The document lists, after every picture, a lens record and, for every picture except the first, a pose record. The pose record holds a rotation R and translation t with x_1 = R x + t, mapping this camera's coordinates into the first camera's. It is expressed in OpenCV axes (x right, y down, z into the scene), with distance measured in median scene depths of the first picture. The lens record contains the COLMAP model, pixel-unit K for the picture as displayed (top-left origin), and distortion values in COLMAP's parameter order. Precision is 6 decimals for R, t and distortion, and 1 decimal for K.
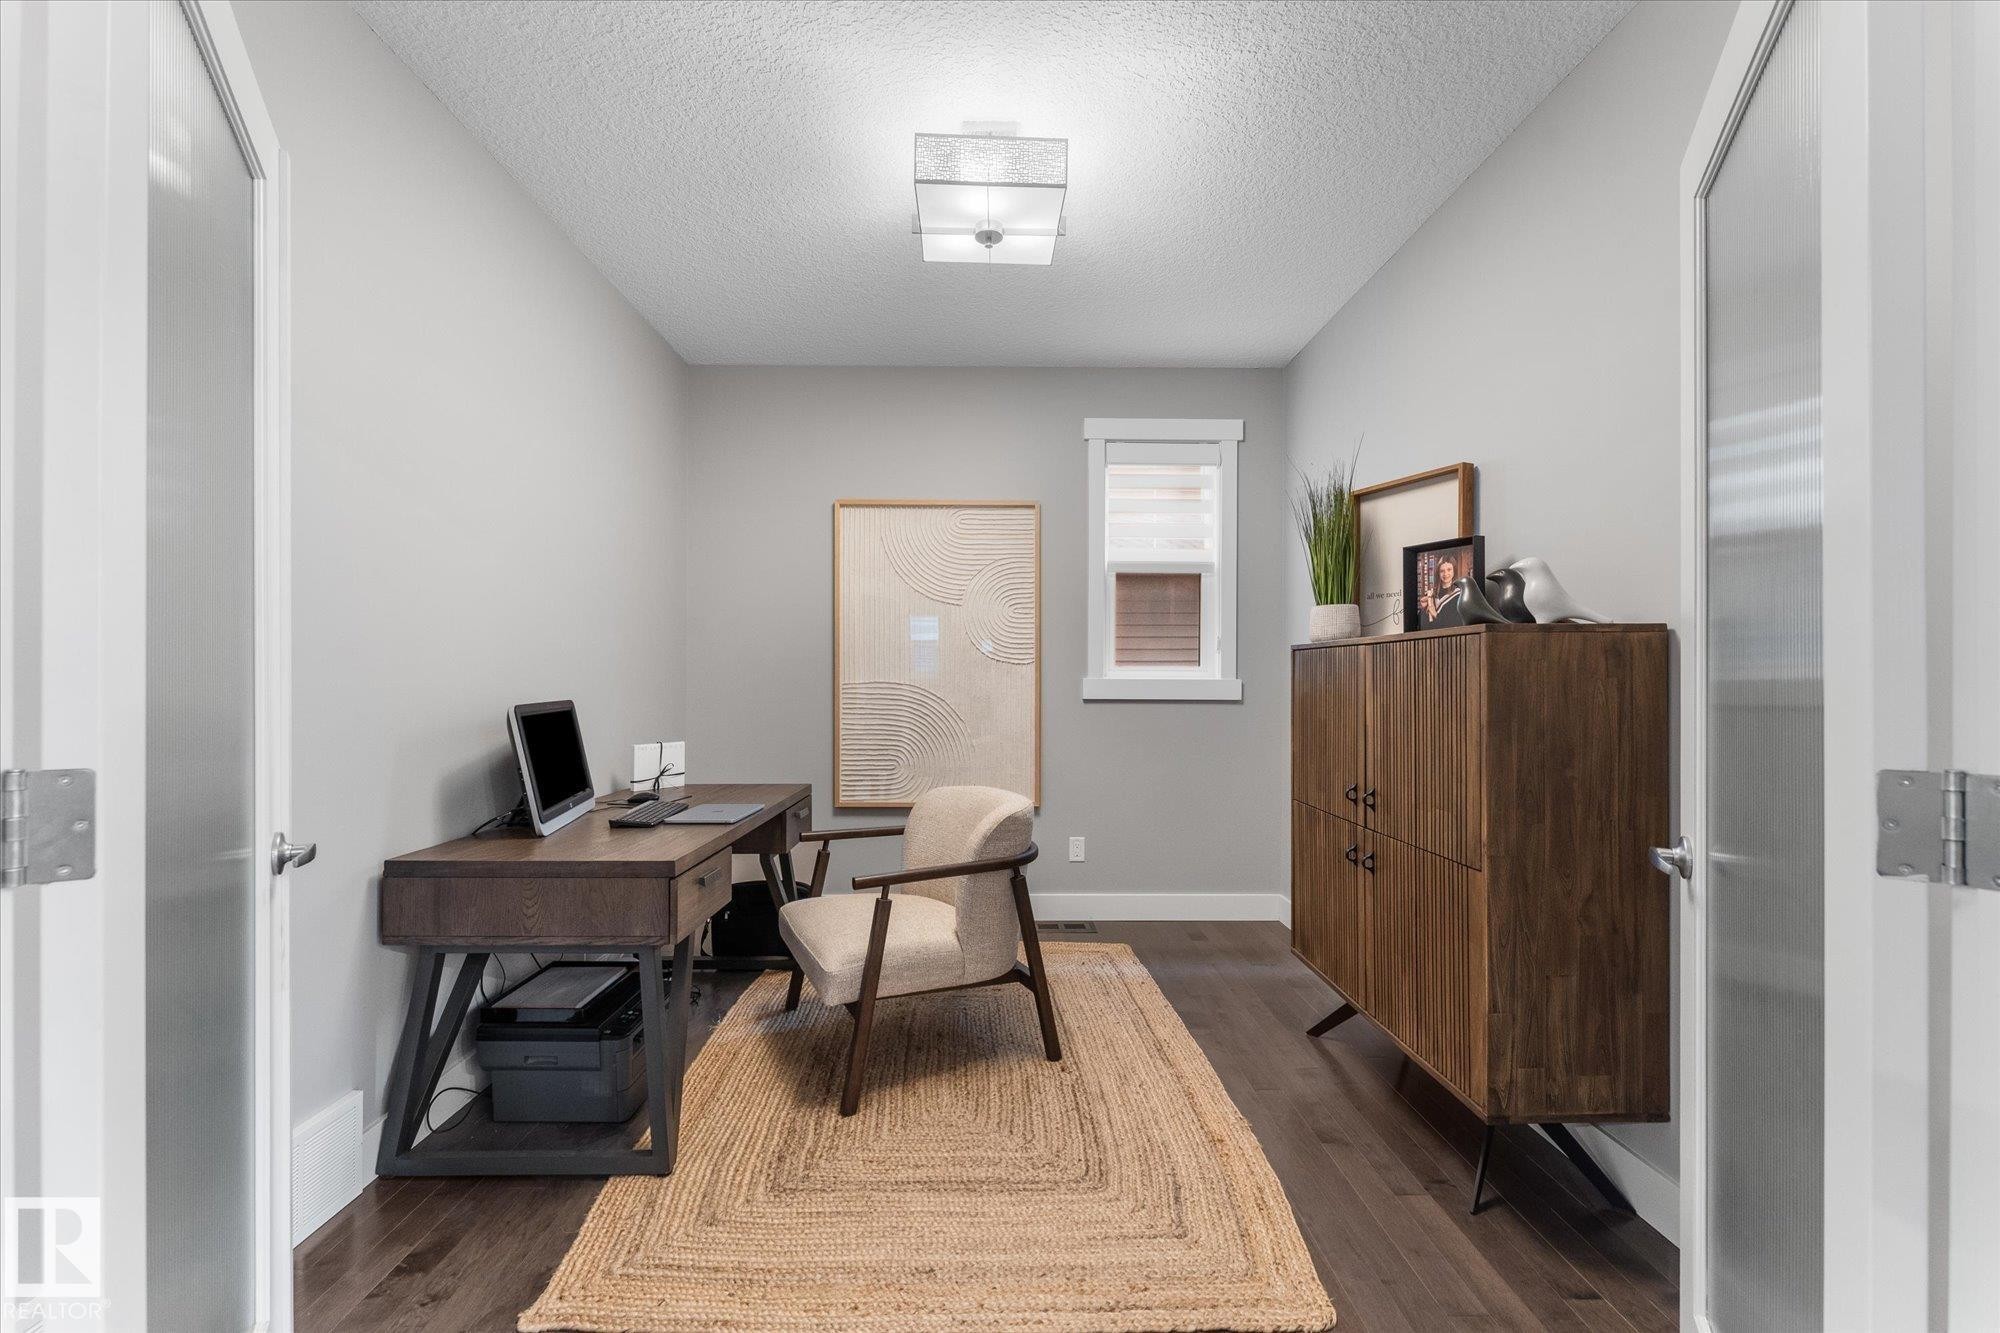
lens RADIAL K [[787.7, 0, 1004.6], [0, 787.7, 678.7], [0, 0, 1]] dist [-0.012197, 0.000079]
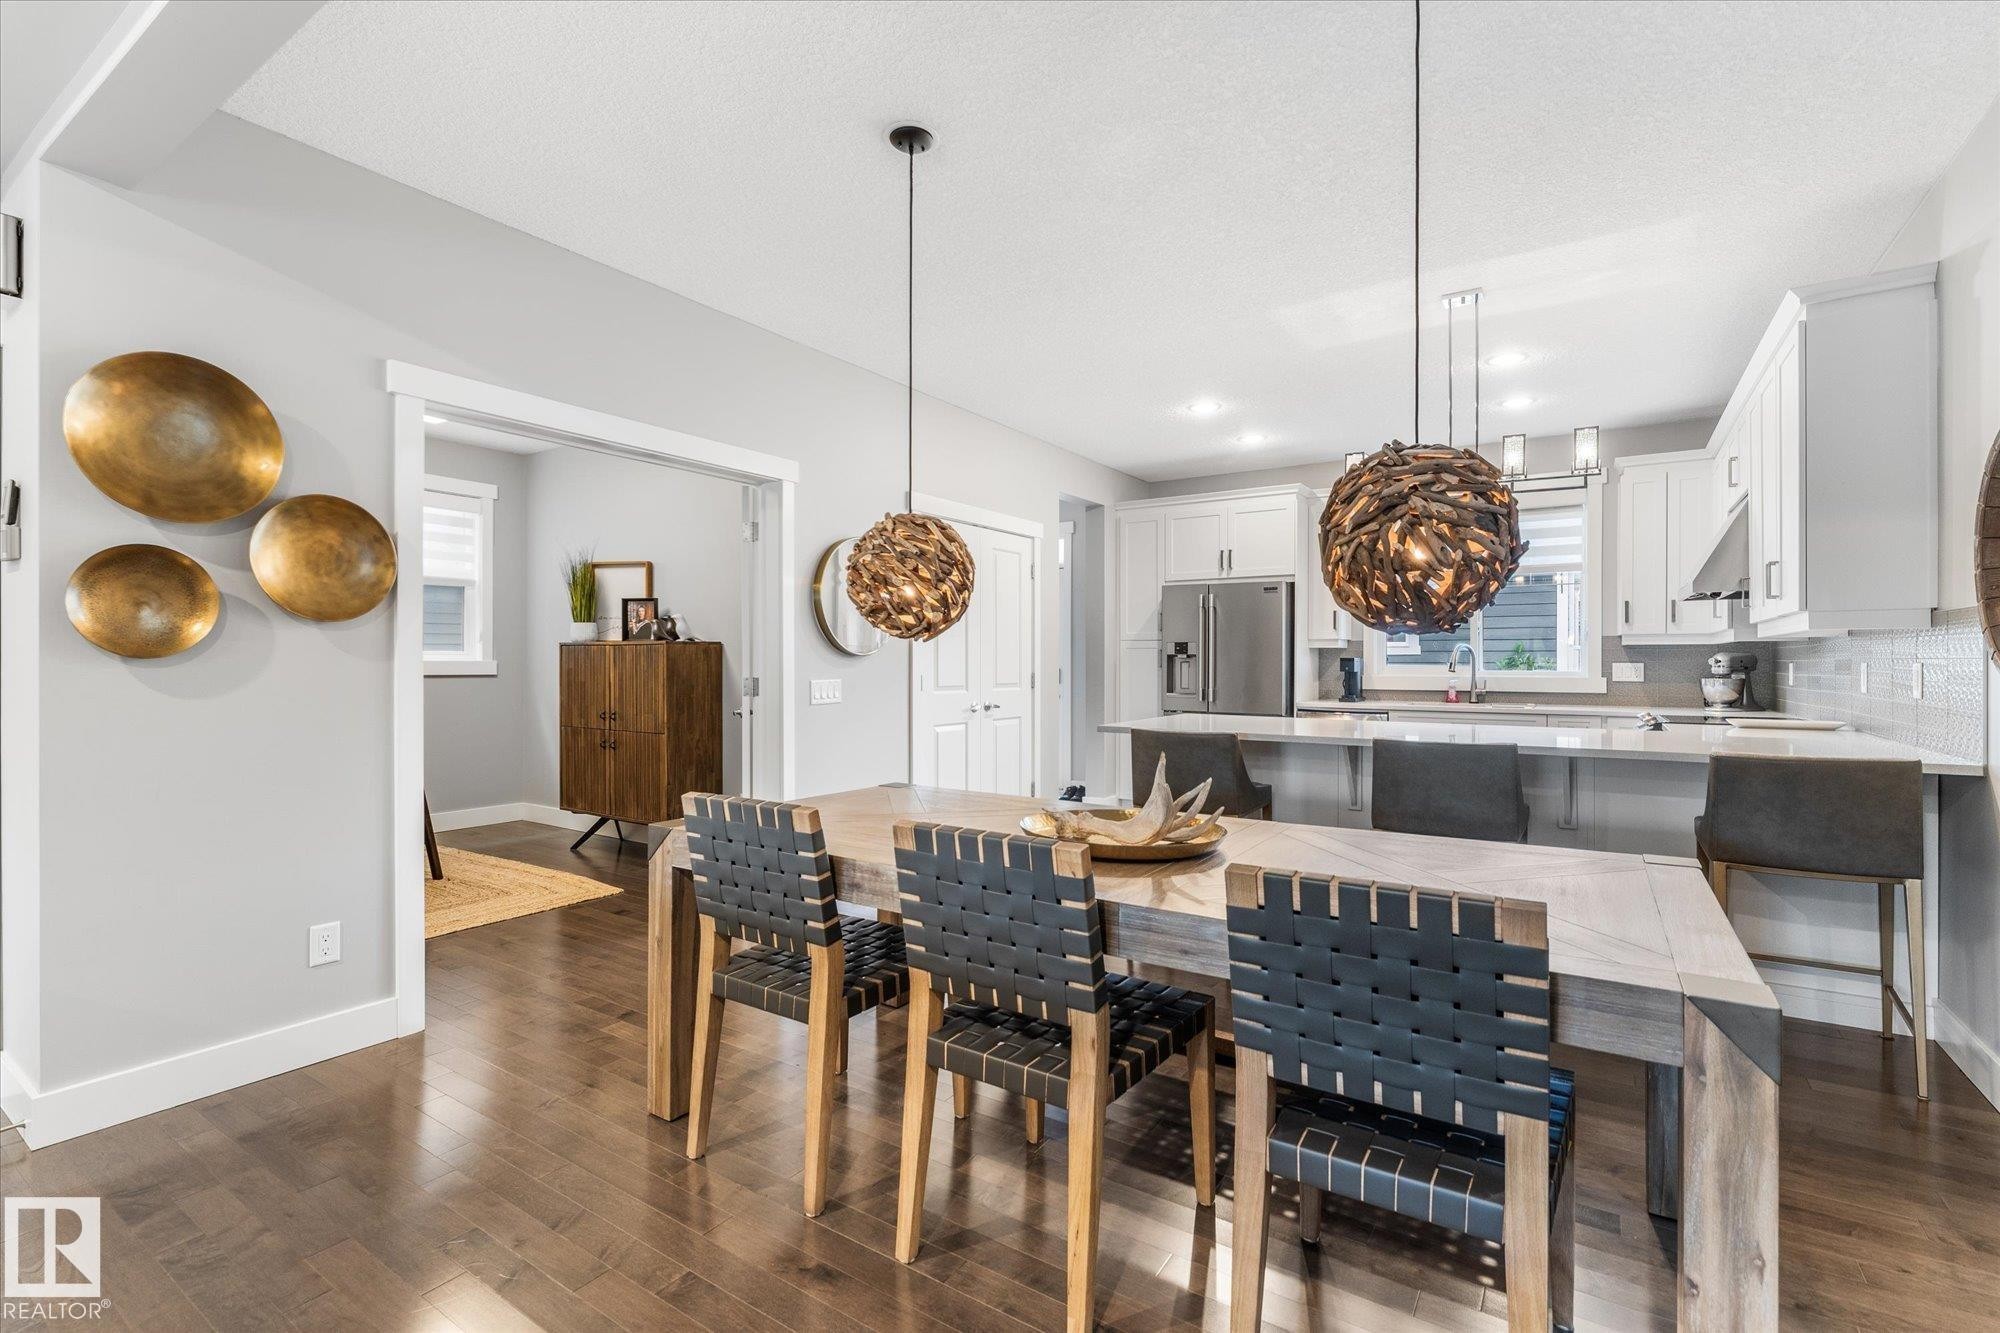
lens RADIAL K [[914.9, 0, 1000.0], [0, 914.9, 666.5], [0, 0, 1]] dist [-0.000878, -0.000124]
pose [[0.566672, -0.004573, 0.823931, -0.948703], [-0.002141, 0.999973, 0.007023, -0.004923], [-0.823941, -0.005744, 0.566646, -1.237074]]
